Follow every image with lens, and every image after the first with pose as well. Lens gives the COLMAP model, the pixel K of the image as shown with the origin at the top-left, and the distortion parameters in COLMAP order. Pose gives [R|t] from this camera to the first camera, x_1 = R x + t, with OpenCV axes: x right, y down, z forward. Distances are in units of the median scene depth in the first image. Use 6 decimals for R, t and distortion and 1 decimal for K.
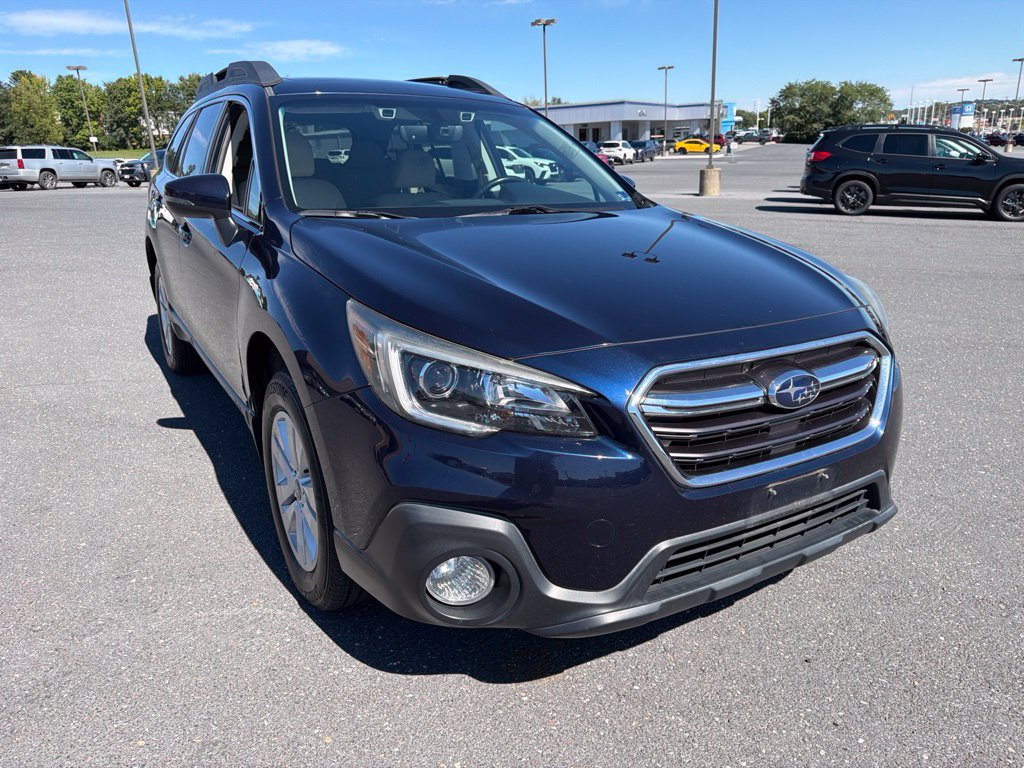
lens RADIAL K [[737.6, 0, 531.6], [0, 737.6, 380.8], [0, 0, 1]] dist [0.030002, -0.040453]
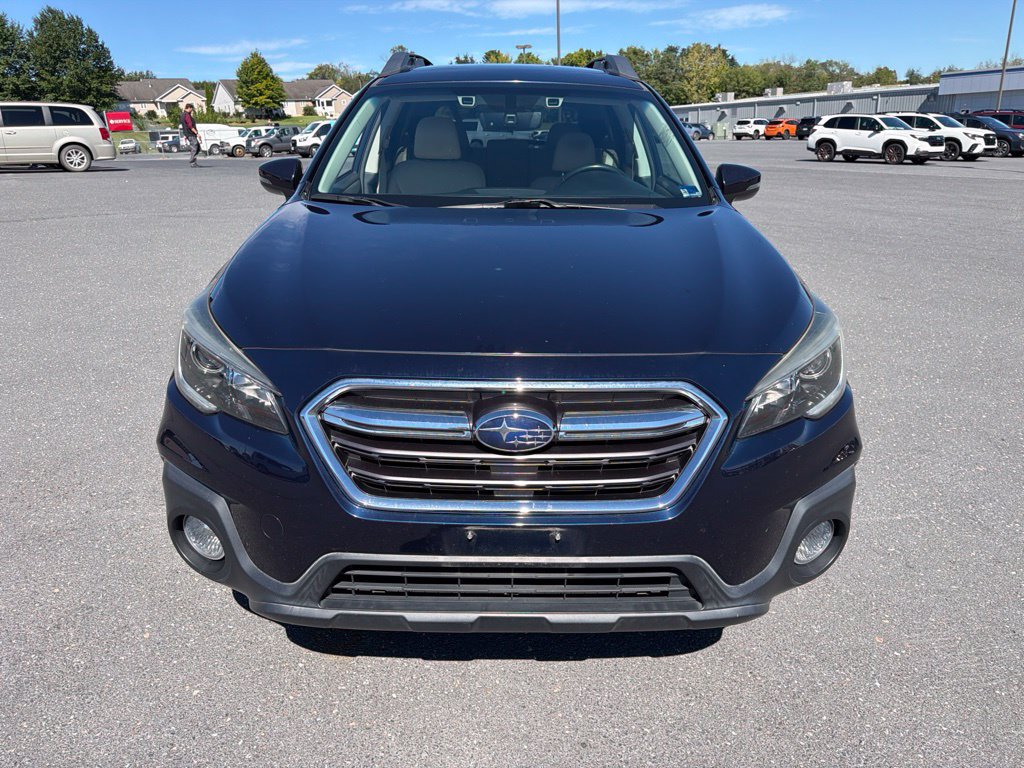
lens RADIAL K [[737.6, 0, 531.6], [0, 737.6, 380.8], [0, 0, 1]] dist [0.030002, -0.040453]
pose [[0.858458, 0.169634, -0.484019, 0.055173], [-0.150664, 0.985490, 0.078165, -0.008331], [0.490255, 0.005823, 0.871560, 0.016997]]
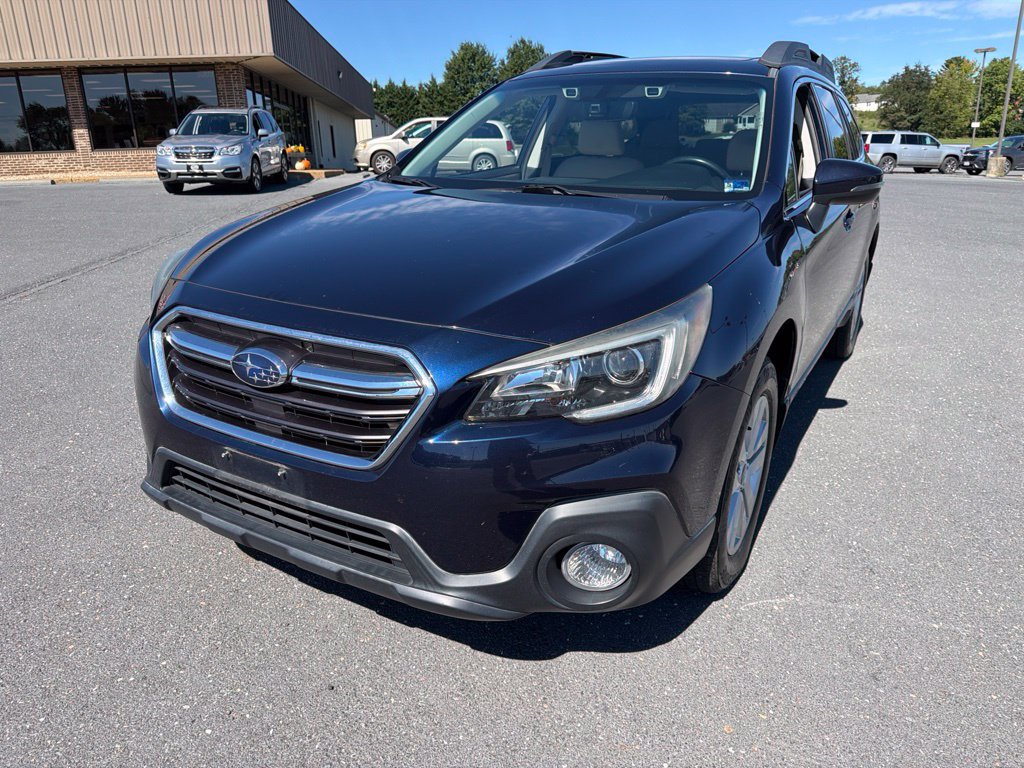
lens RADIAL K [[750.6, 0, 531.0], [0, 750.6, 397.9], [0, 0, 1]] dist [0.034953, -0.037446]
pose [[0.467617, 0.288124, -0.835655, 0.096283], [-0.262388, 0.948018, 0.180038, -0.015827], [0.844089, 0.135077, 0.518910, 0.055827]]
